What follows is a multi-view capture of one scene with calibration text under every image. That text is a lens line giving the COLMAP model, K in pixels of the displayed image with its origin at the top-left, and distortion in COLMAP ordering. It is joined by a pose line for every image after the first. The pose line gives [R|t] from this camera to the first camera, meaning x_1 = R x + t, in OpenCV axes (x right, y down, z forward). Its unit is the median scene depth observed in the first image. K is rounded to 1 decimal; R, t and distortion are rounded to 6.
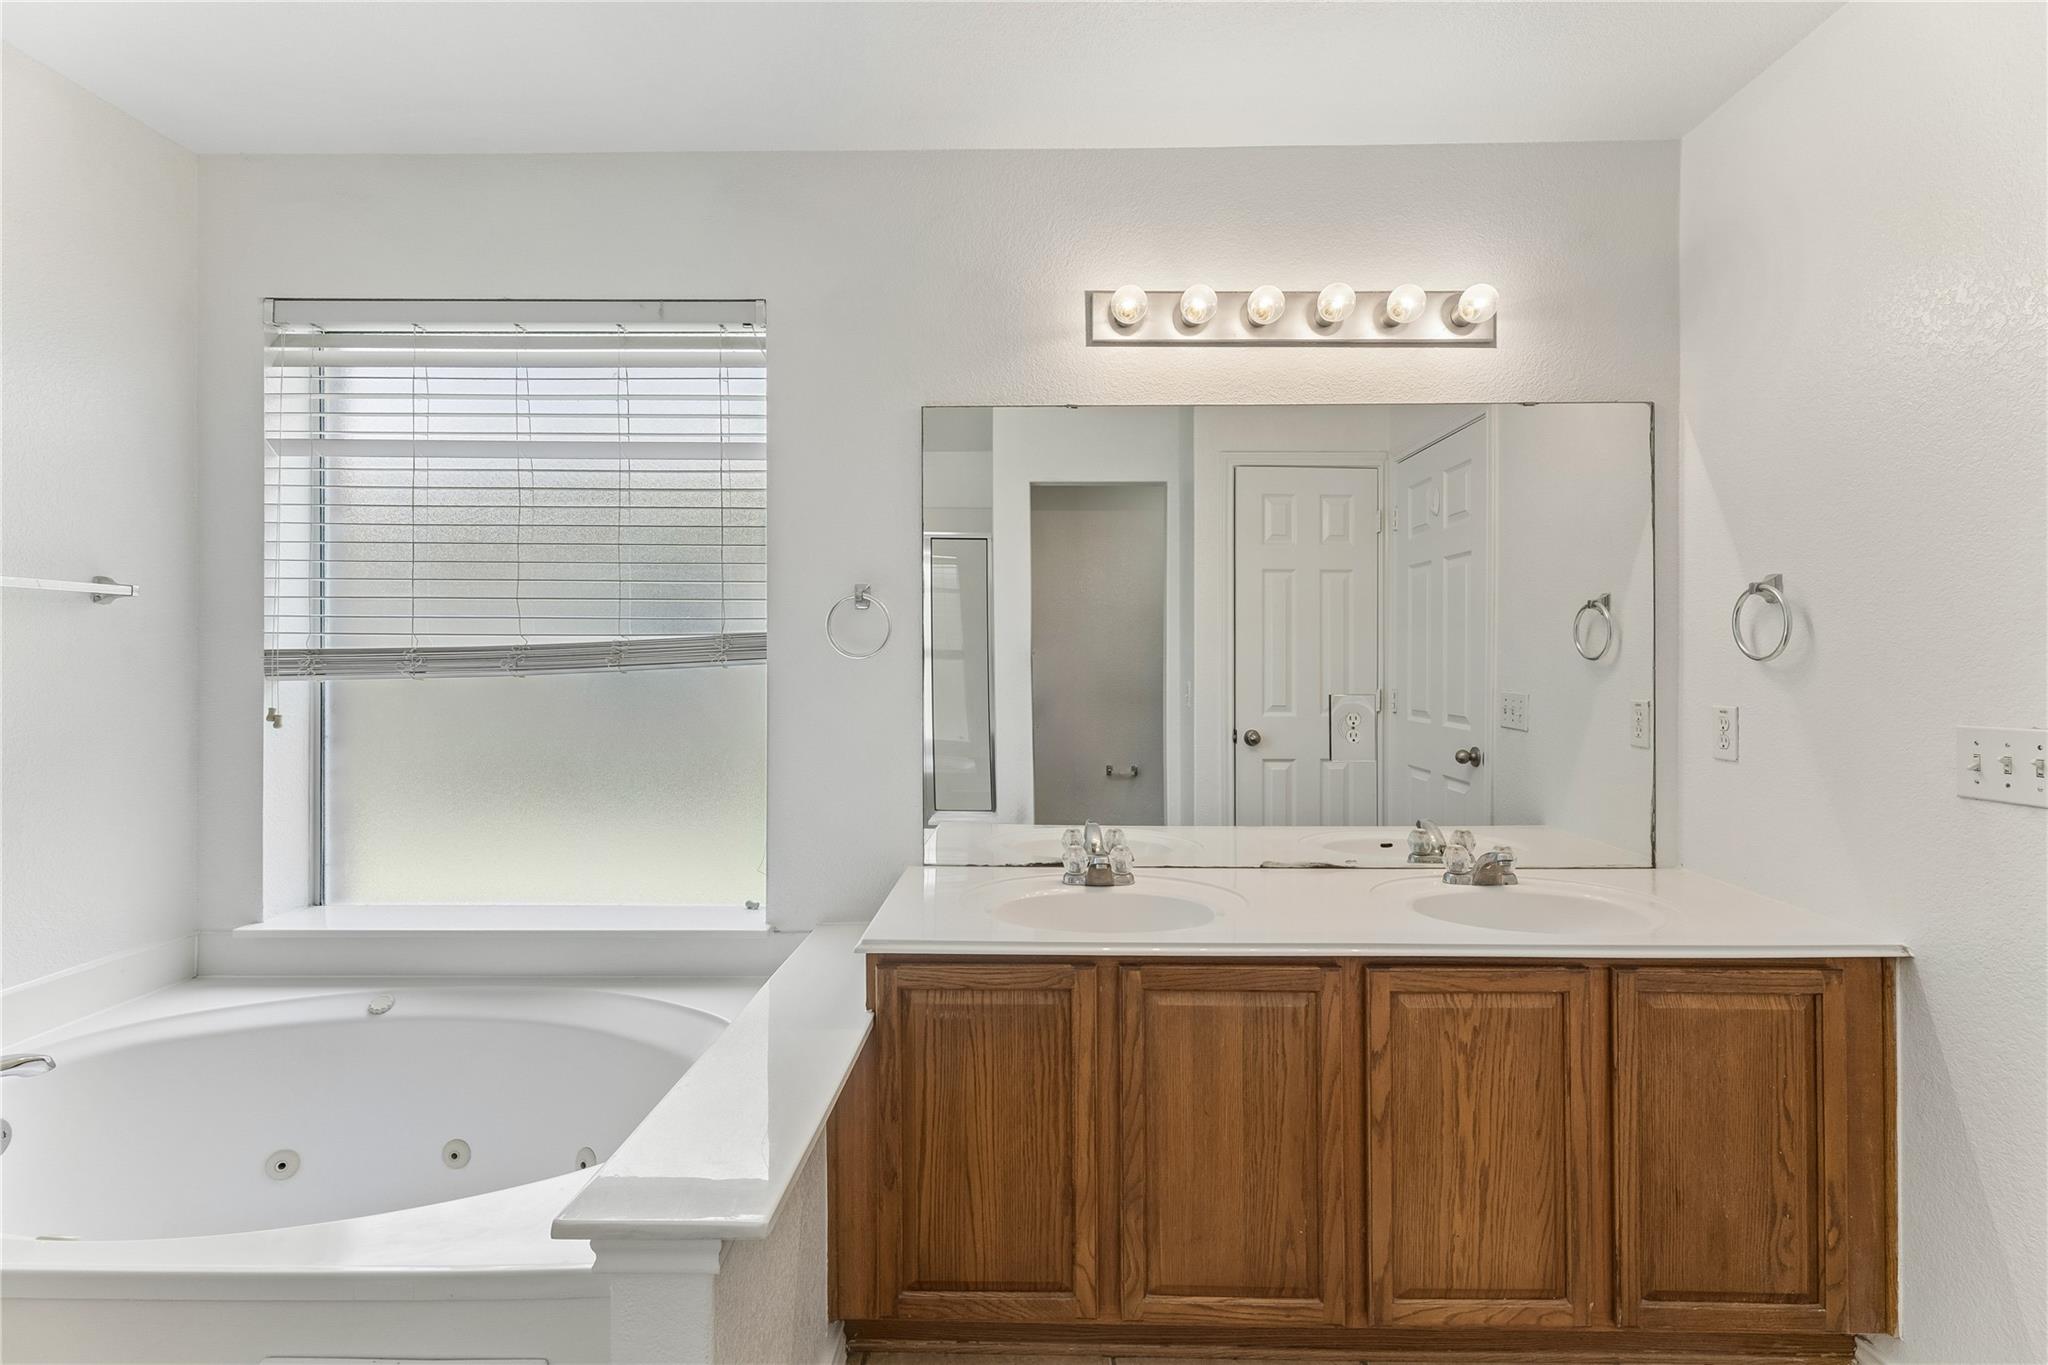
lens RADIAL K [[943.5, 0, 1029.7], [0, 943.5, 661.7], [0, 0, 1]] dist [0.000321, 0.000407]
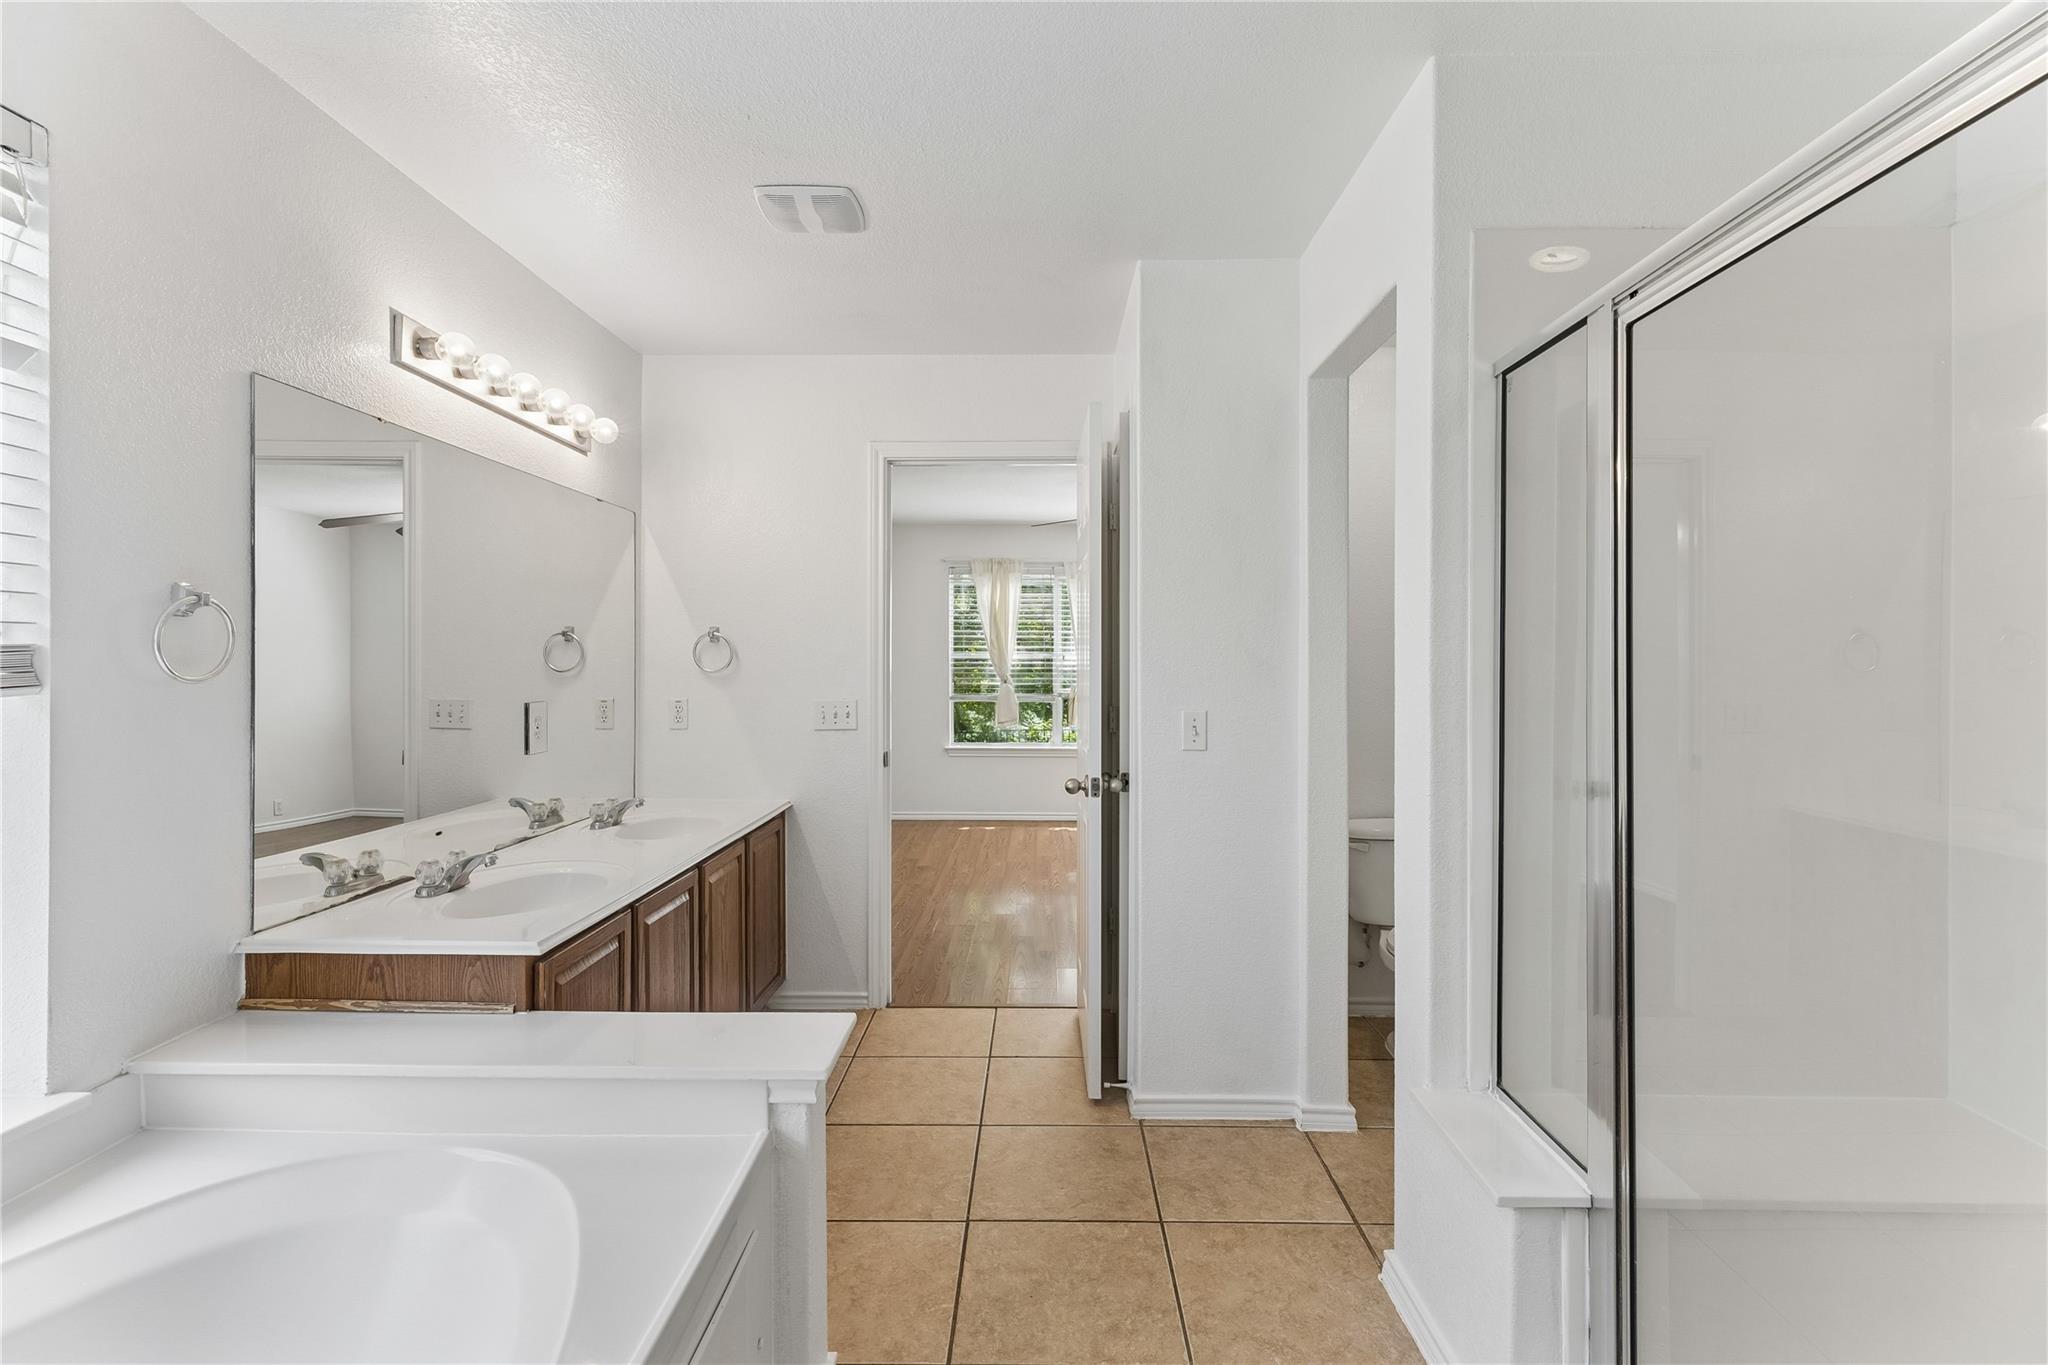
lens RADIAL K [[935.1, 0, 1023.8], [0, 935.1, 690.2], [0, 0, 1]] dist [0.001925, 0.000182]
pose [[-0.013690, -0.036396, 0.999244, -0.992215], [-0.011830, 0.999273, 0.036235, -0.036185], [-0.999836, -0.011325, -0.014111, 0.361125]]
